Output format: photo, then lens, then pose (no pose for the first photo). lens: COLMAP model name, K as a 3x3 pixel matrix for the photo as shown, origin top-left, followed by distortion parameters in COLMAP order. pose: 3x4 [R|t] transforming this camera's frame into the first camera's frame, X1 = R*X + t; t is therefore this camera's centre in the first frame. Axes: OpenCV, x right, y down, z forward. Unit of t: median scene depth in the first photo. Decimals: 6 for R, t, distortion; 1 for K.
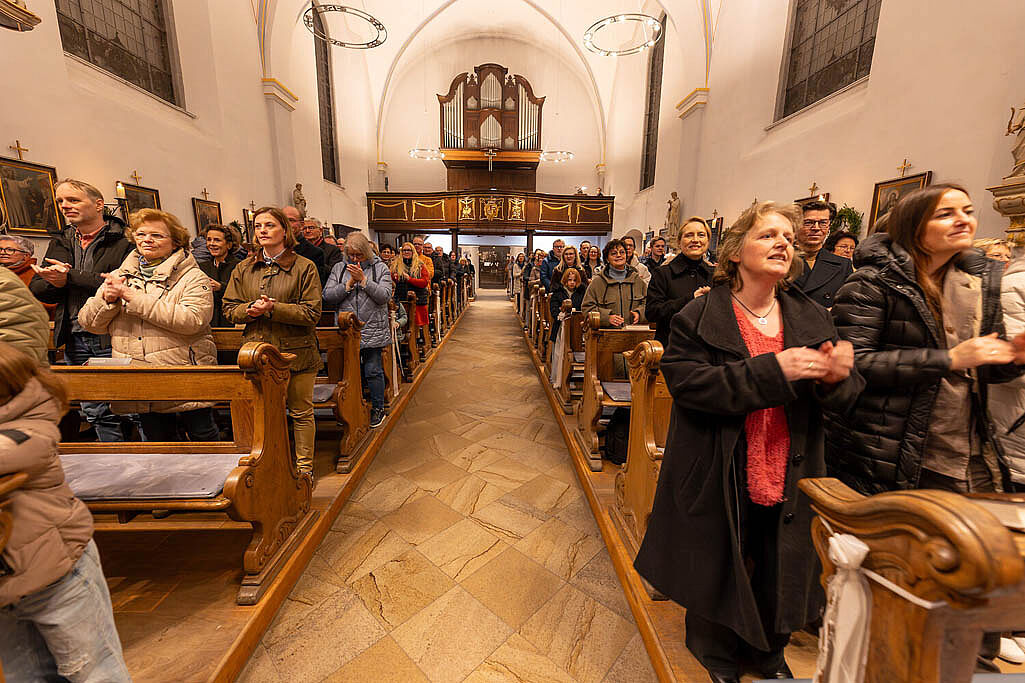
lens RADIAL K [[409.3, 0, 512.5], [0, 409.3, 341.5], [0, 0, 1]] dist [0.001979, -0.000302]
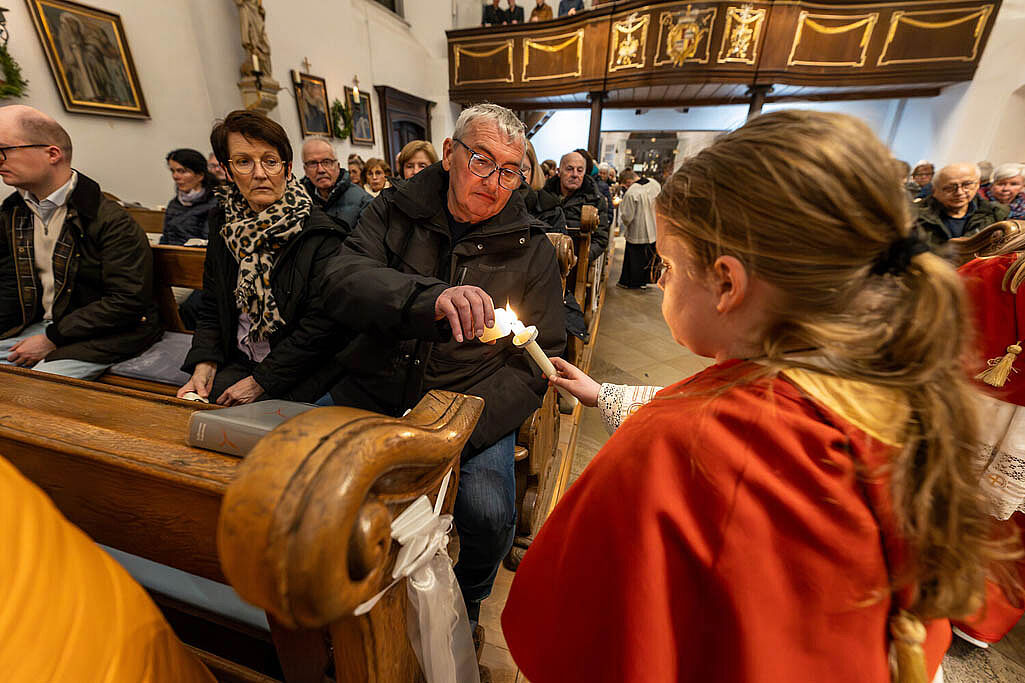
lens RADIAL K [[409.3, 0, 512.5], [0, 409.3, 341.5], [0, 0, 1]] dist [0.001979, -0.000302]
pose [[0.959526, 0.107747, -0.260194, -0.077599], [-0.050663, 0.974885, 0.216871, -0.074163], [0.277027, -0.194911, 0.940886, 0.422113]]
